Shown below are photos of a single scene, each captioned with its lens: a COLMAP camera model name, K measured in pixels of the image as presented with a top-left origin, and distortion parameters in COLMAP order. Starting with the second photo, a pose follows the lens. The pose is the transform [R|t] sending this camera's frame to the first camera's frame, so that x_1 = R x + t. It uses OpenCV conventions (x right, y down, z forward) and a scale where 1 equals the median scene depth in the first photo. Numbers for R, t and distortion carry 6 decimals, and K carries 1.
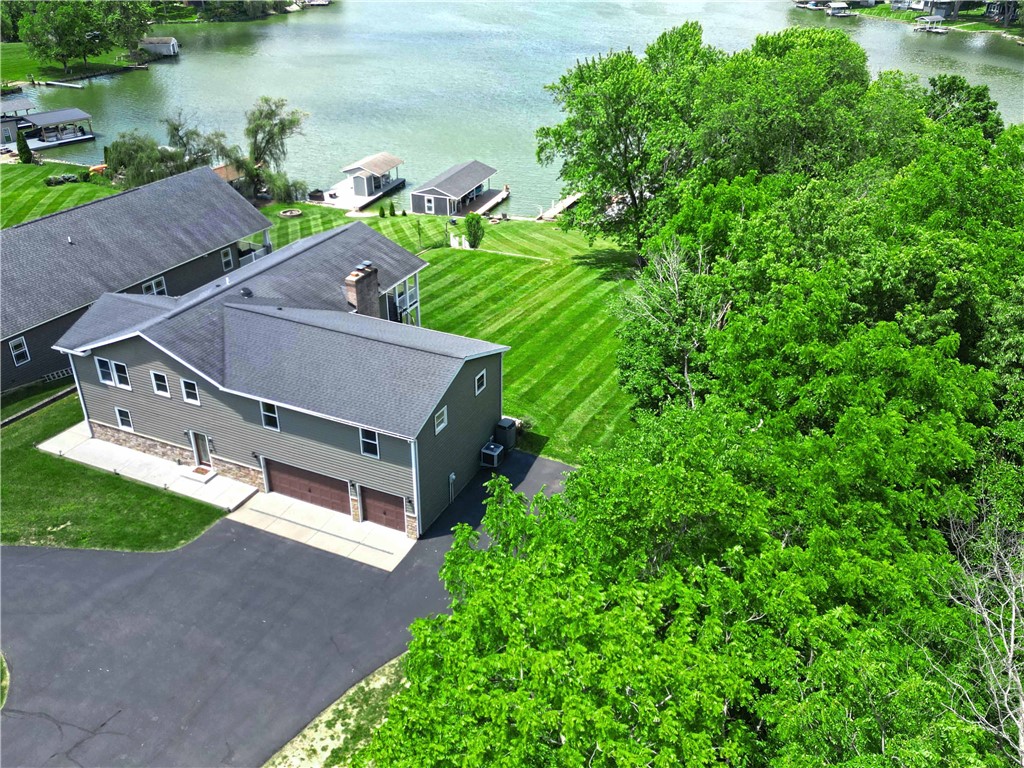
lens RADIAL K [[867.6, 0, 512.0], [0, 867.6, 384.0], [0, 0, 1]] dist [0.103956, -0.097364]
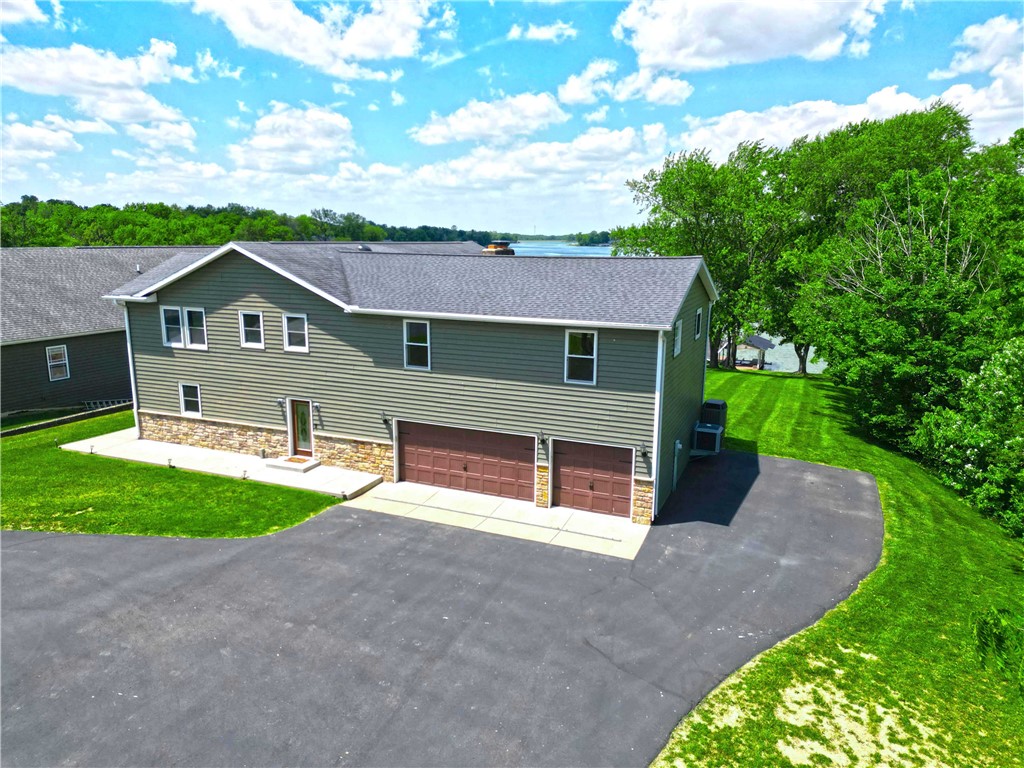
lens RADIAL K [[710.4, 0, 512.0], [0, 710.4, 384.0], [0, 0, 1]] dist [0.105086, -0.103442]
pose [[0.999317, -0.005096, 0.036601, -0.218183], [0.015662, 0.955490, -0.294609, 0.223326], [-0.033470, 0.294981, 0.954917, 0.466712]]
